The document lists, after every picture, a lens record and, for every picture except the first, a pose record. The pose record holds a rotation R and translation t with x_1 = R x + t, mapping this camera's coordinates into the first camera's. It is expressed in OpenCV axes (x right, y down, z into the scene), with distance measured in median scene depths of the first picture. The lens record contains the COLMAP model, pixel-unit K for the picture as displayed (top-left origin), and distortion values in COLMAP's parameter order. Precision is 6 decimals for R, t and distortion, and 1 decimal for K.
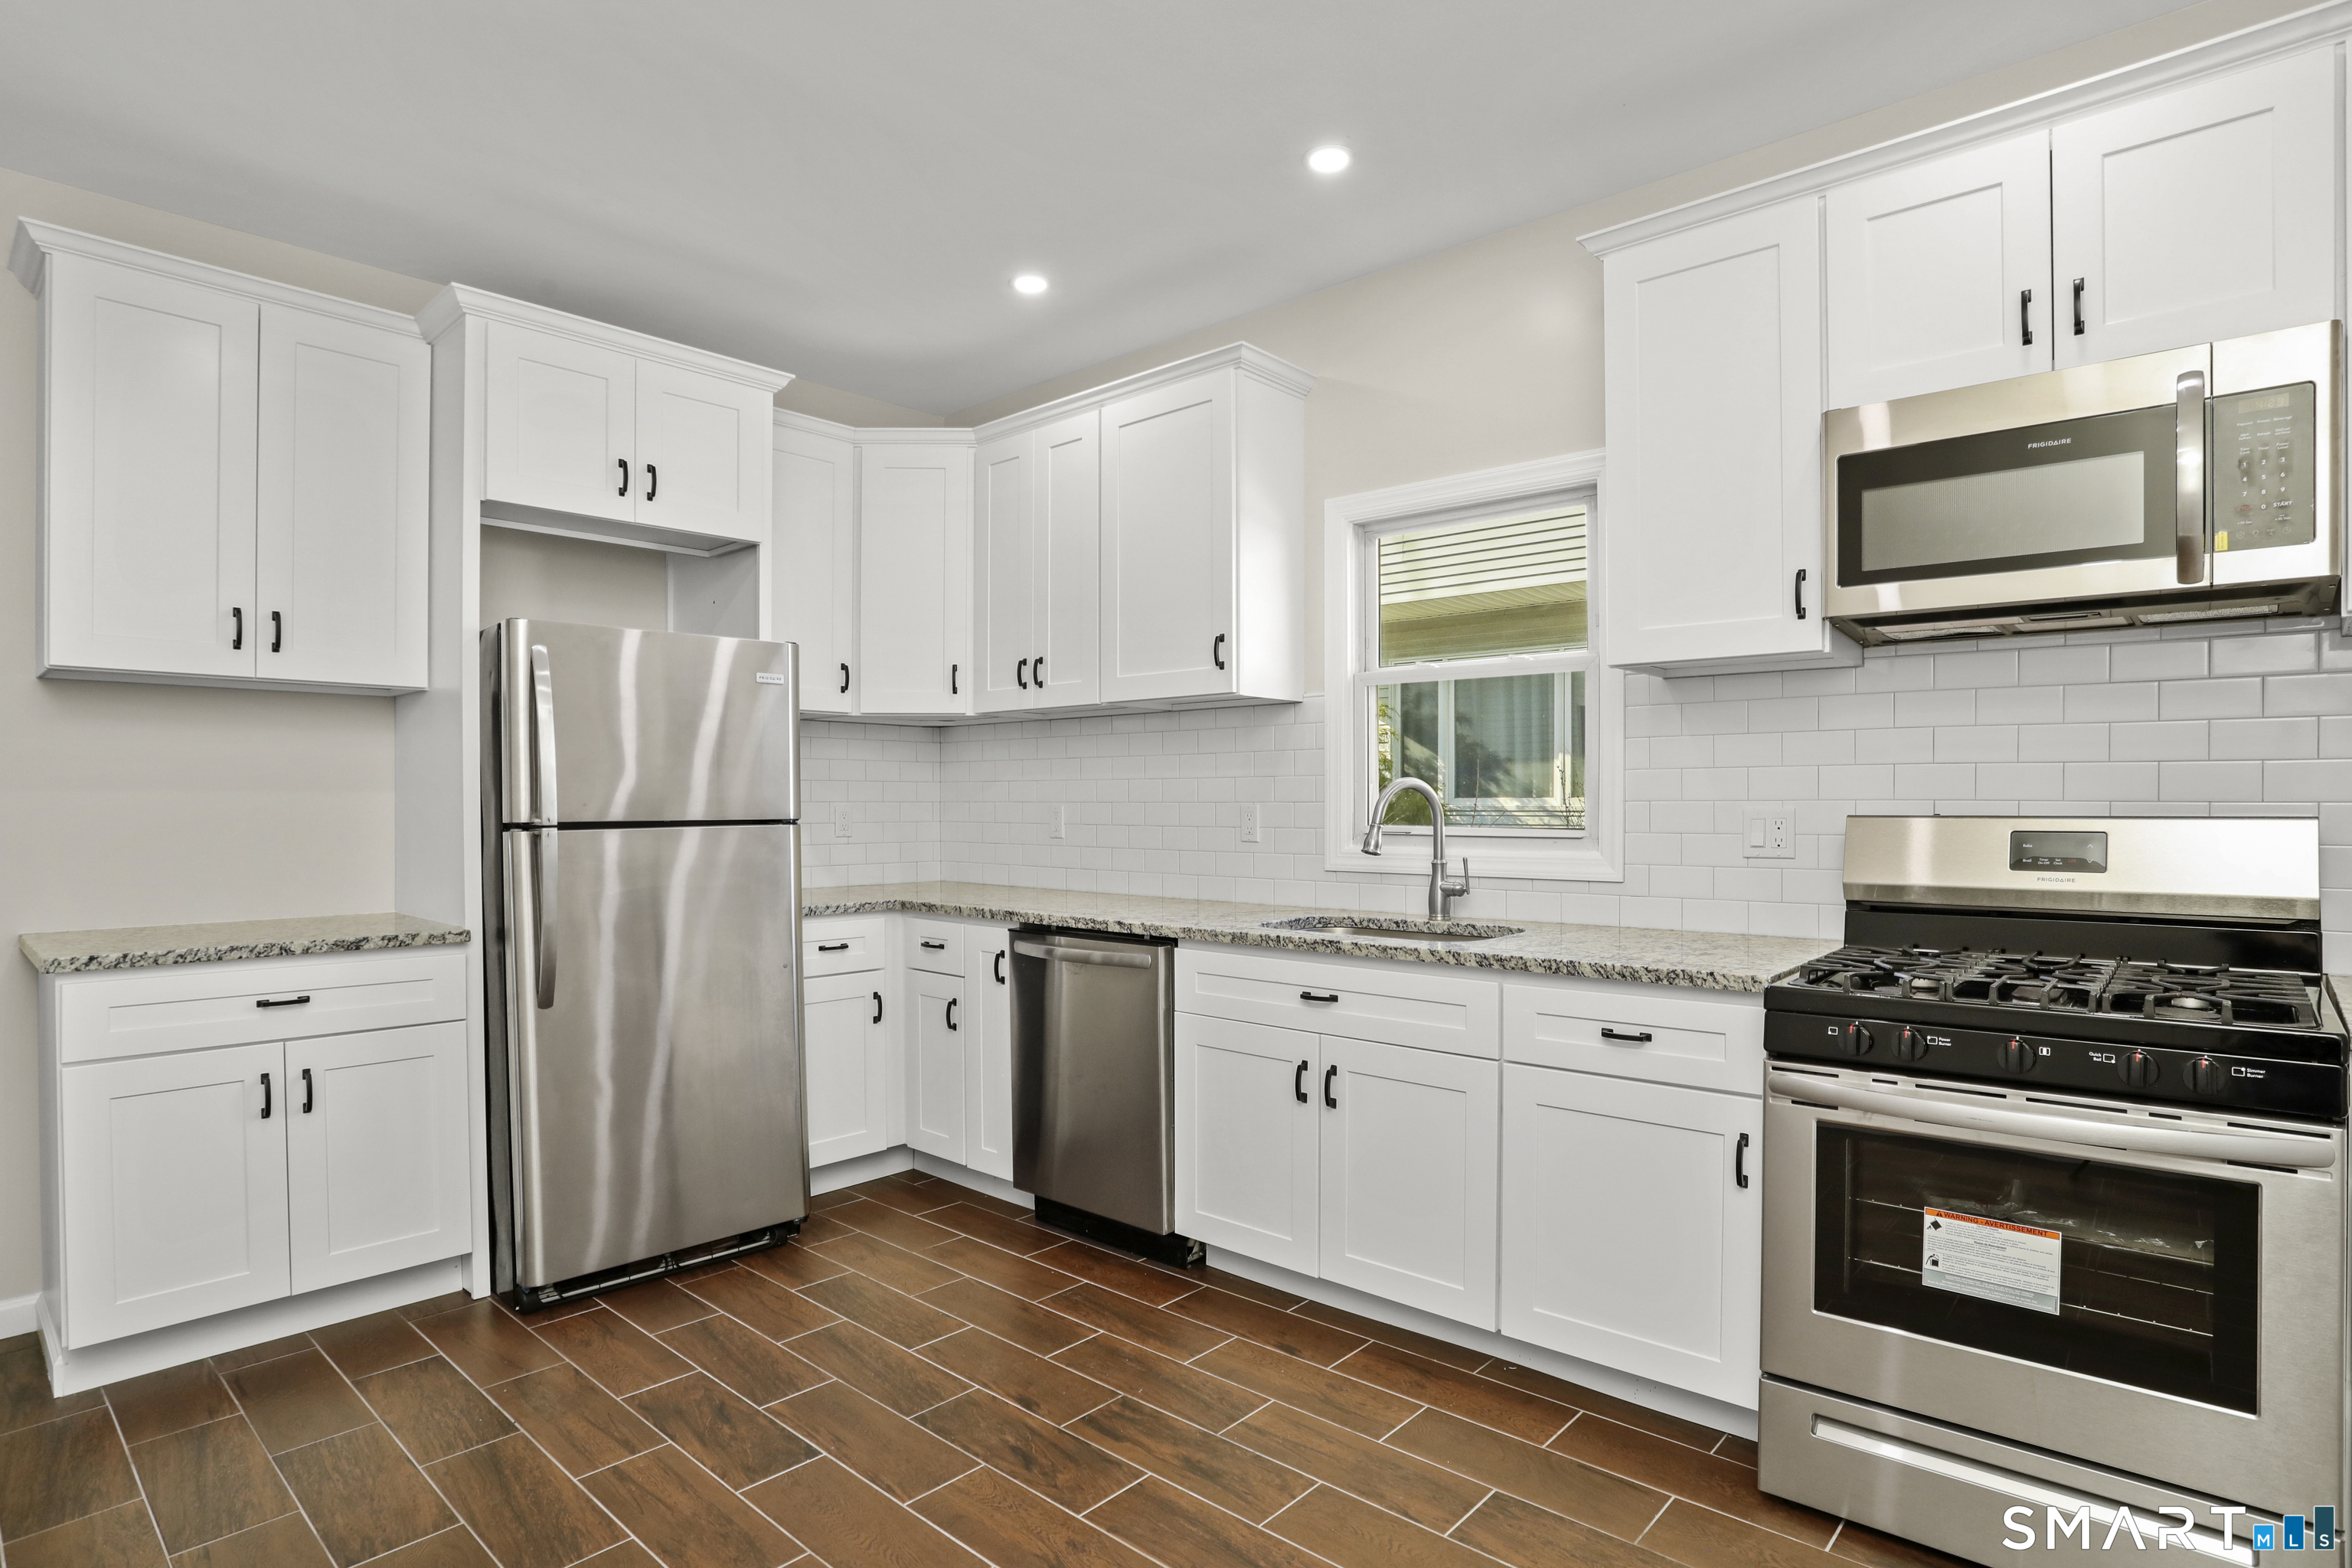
lens RADIAL K [[1223.5, 0, 1172.5], [0, 1223.5, 822.9], [0, 0, 1]] dist [-0.081621, 0.001240]
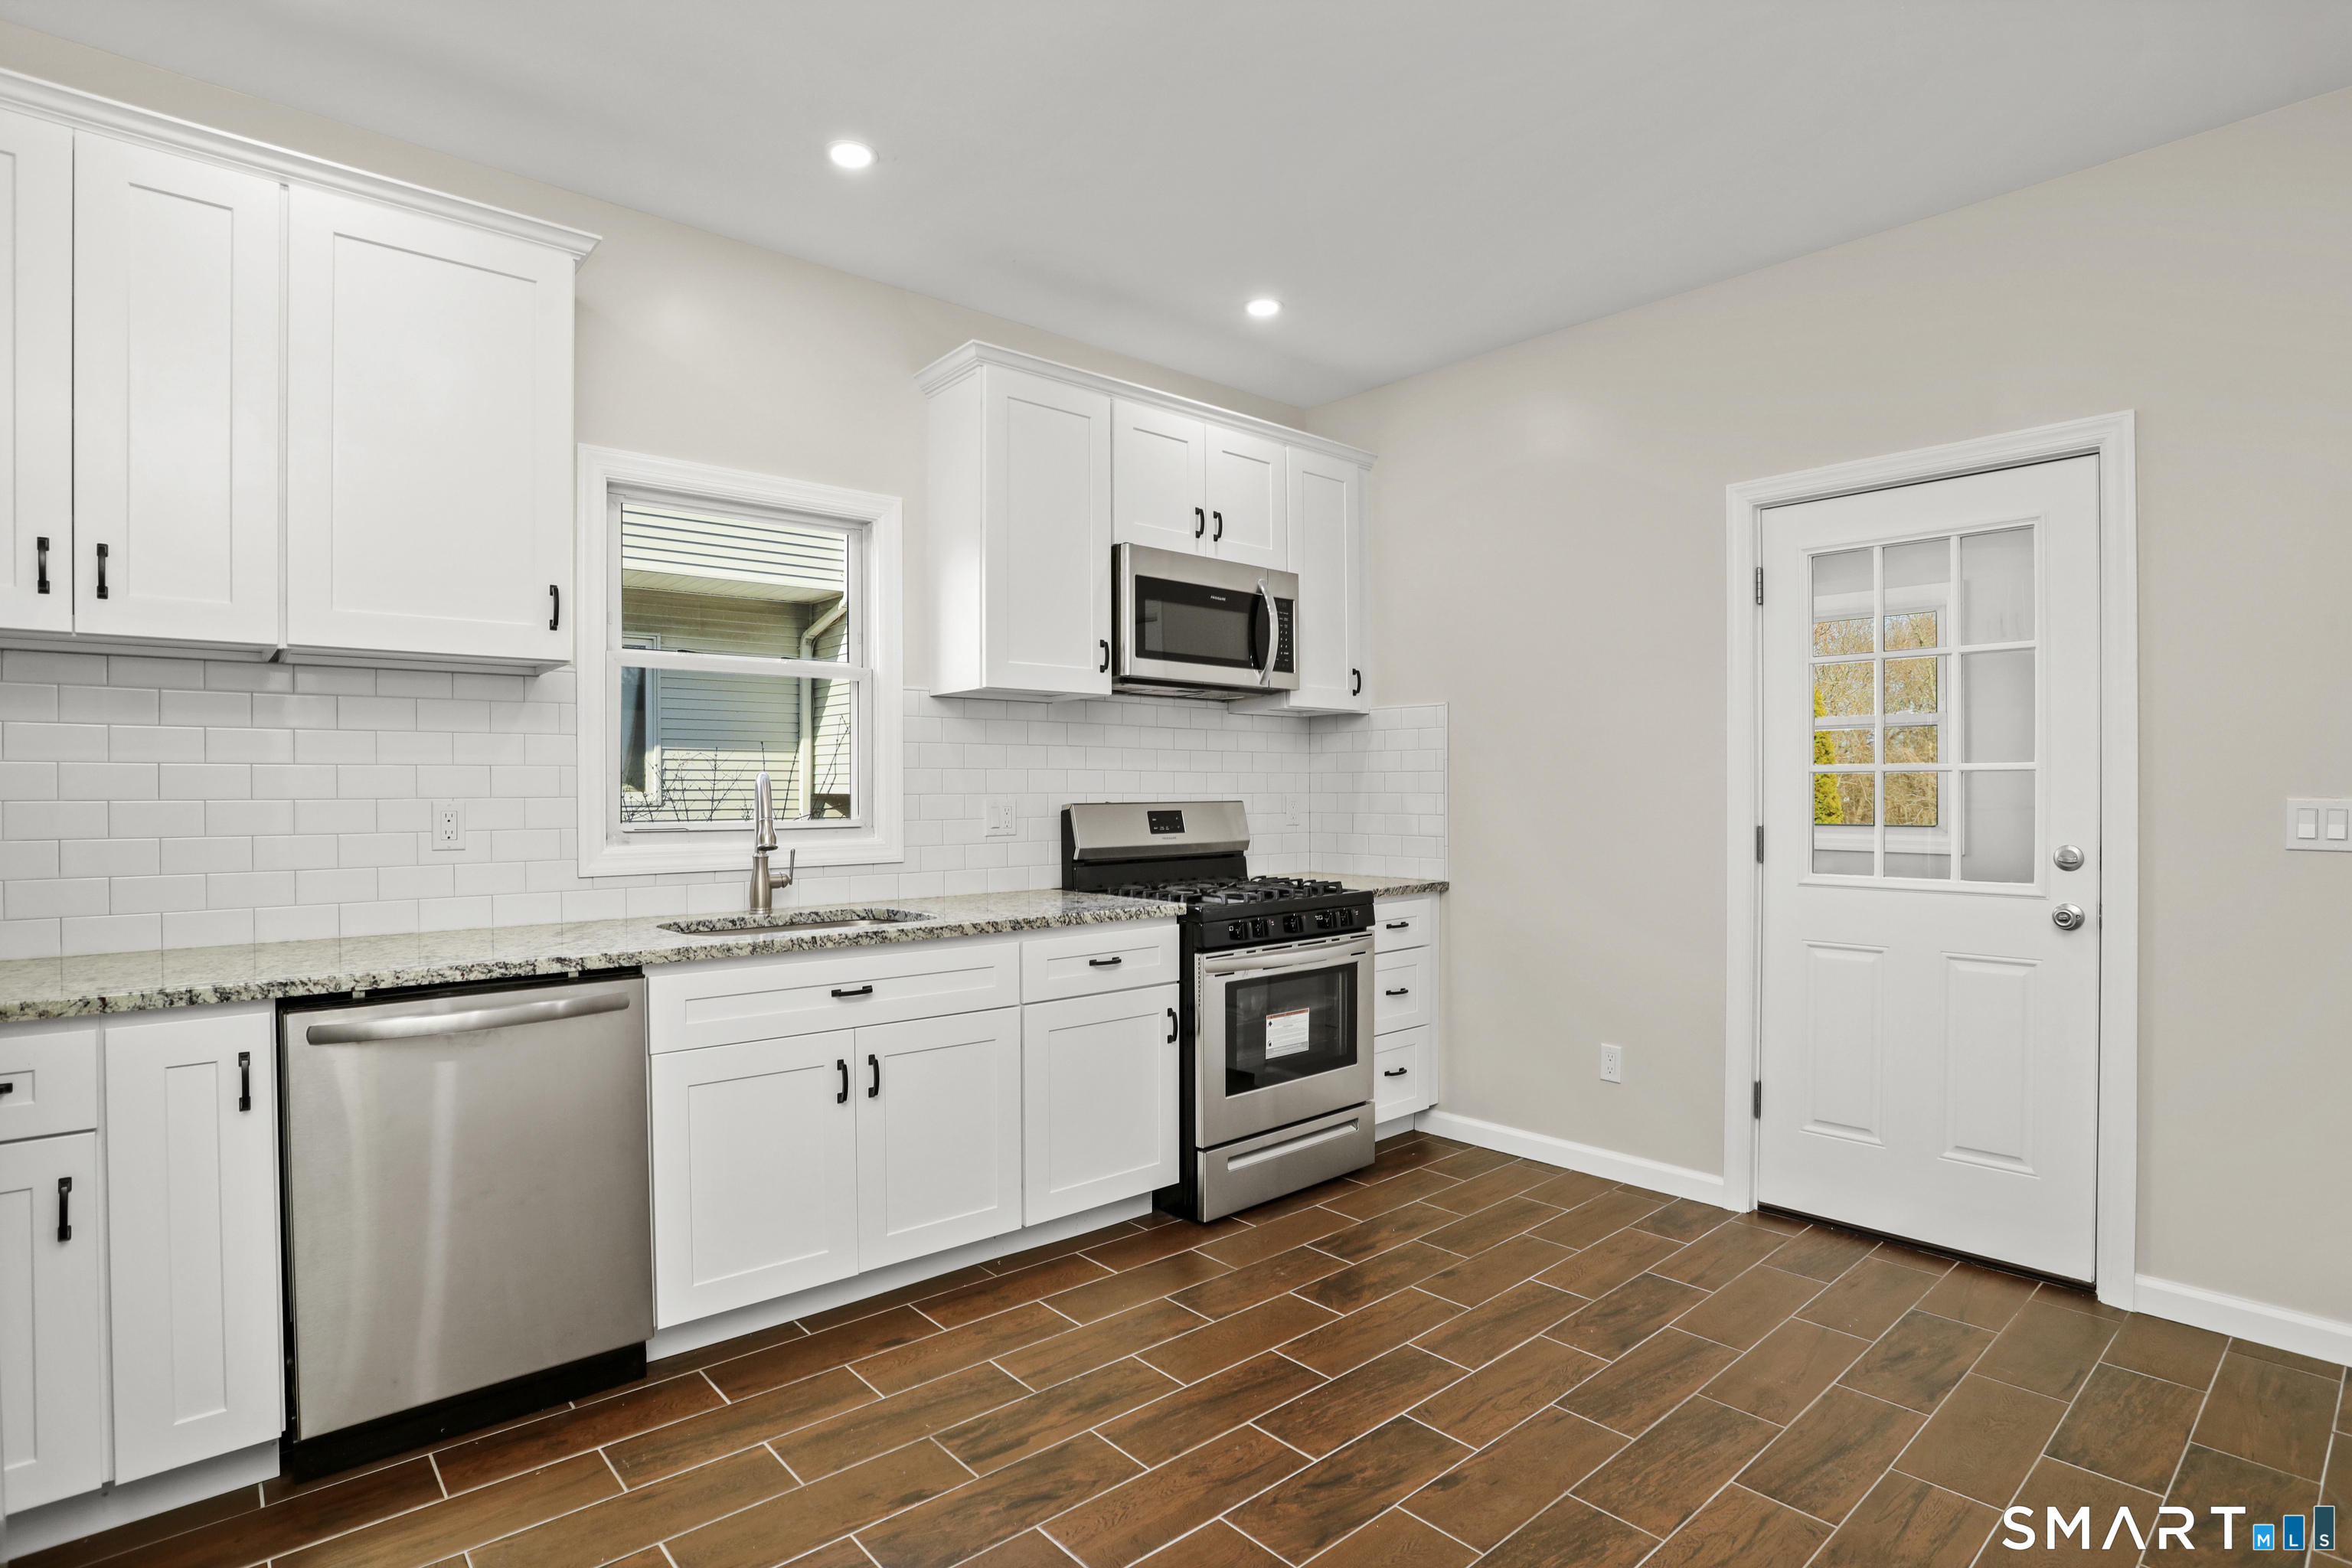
lens RADIAL K [[1187.4, 0, 1192.9], [0, 1187.4, 803.9], [0, 0, 1]] dist [-0.086945, 0.033398]
pose [[0.093141, -0.007792, 0.995622, -0.792492], [0.022435, 0.999732, 0.005726, -0.009509], [-0.995400, 0.021804, 0.093291, 0.618430]]
